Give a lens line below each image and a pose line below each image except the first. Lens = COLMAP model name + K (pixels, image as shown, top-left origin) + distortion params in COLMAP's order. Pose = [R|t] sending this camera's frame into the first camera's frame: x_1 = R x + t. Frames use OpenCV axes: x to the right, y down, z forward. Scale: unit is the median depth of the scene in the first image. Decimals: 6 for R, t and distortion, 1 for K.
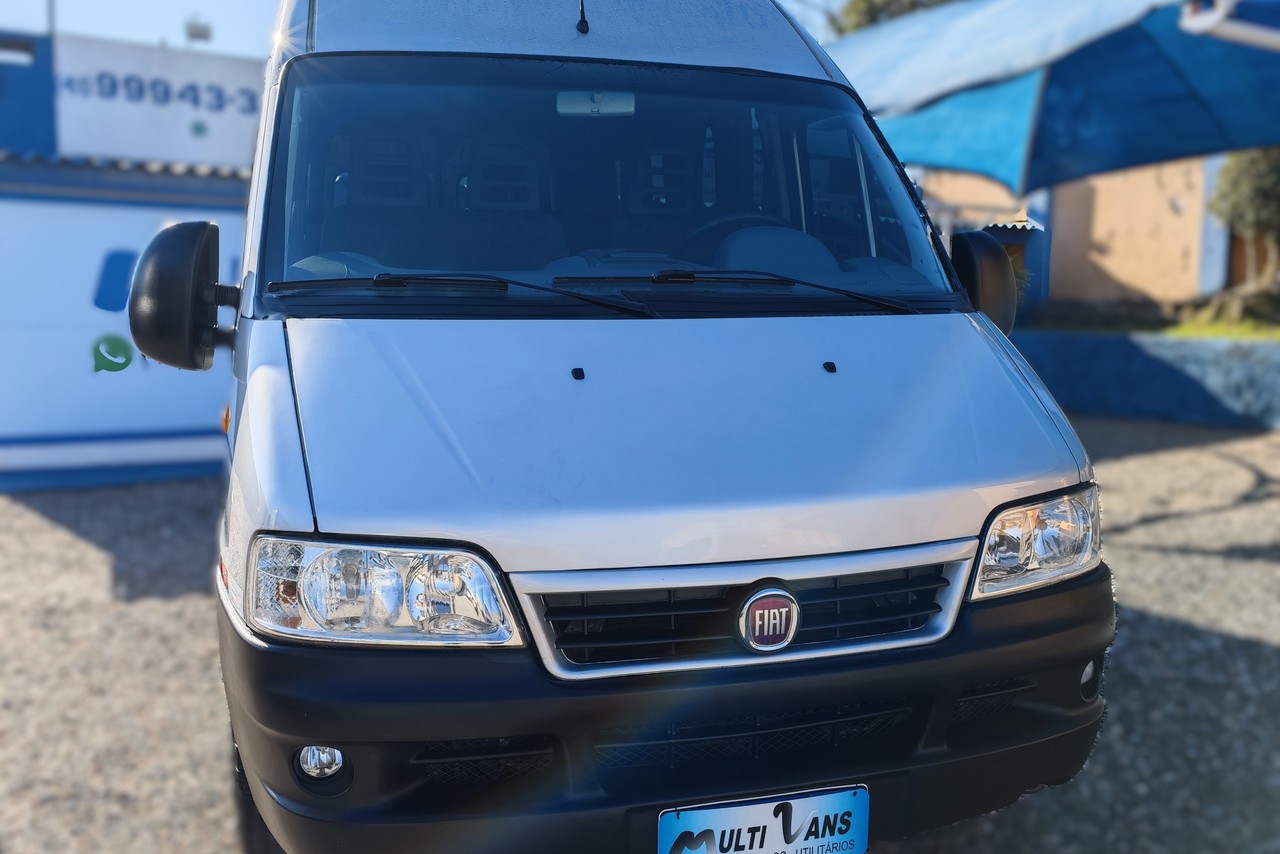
lens RADIAL K [[862.2, 0, 633.9], [0, 862.2, 418.4], [0, 0, 1]] dist [-0.005473, -0.000381]
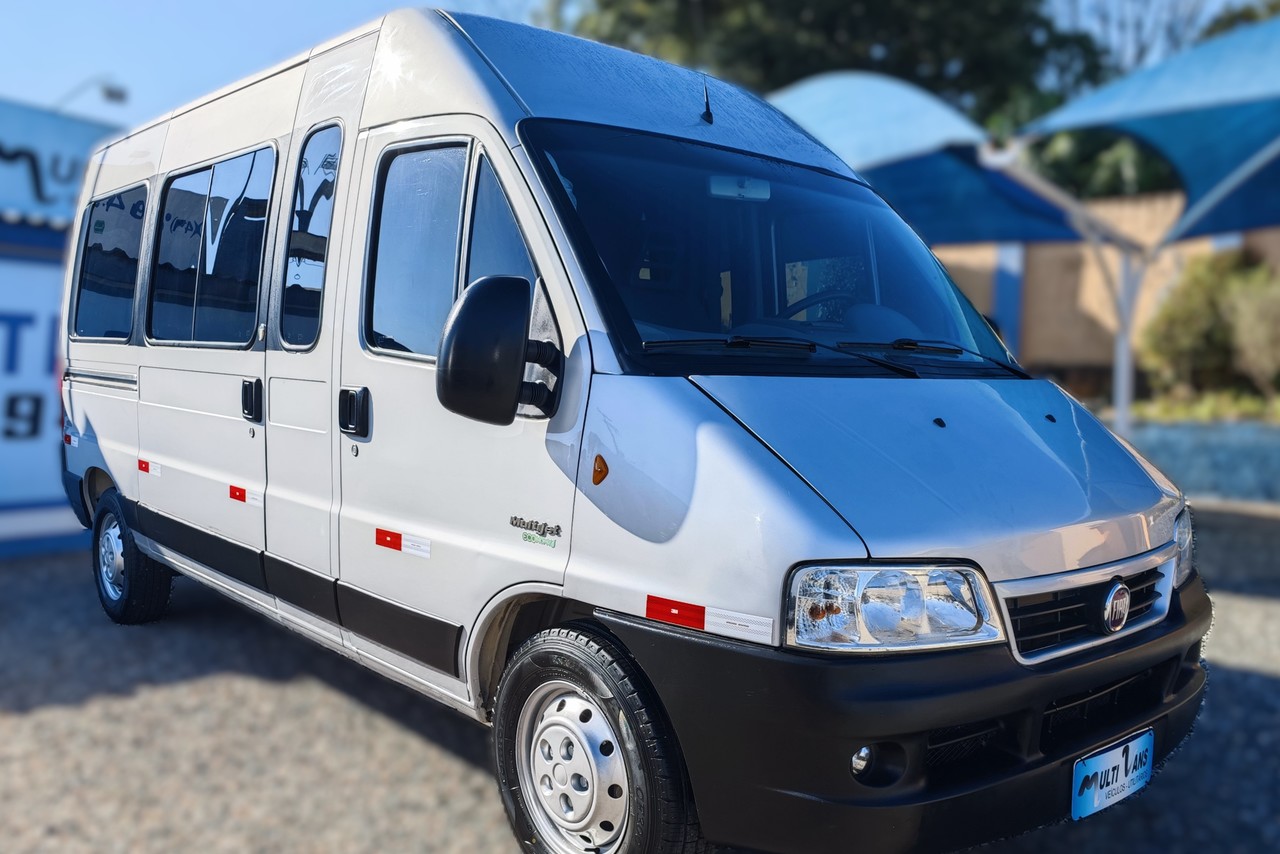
lens RADIAL K [[844.4, 0, 639.9], [0, 844.4, 460.3], [0, 0, 1]] dist [-0.026064, 0.000580]
pose [[0.943348, -0.020015, 0.331201, -0.918014], [0.027943, 0.999425, -0.019191, 0.012371], [-0.330626, 0.027359, 0.943365, 0.026670]]
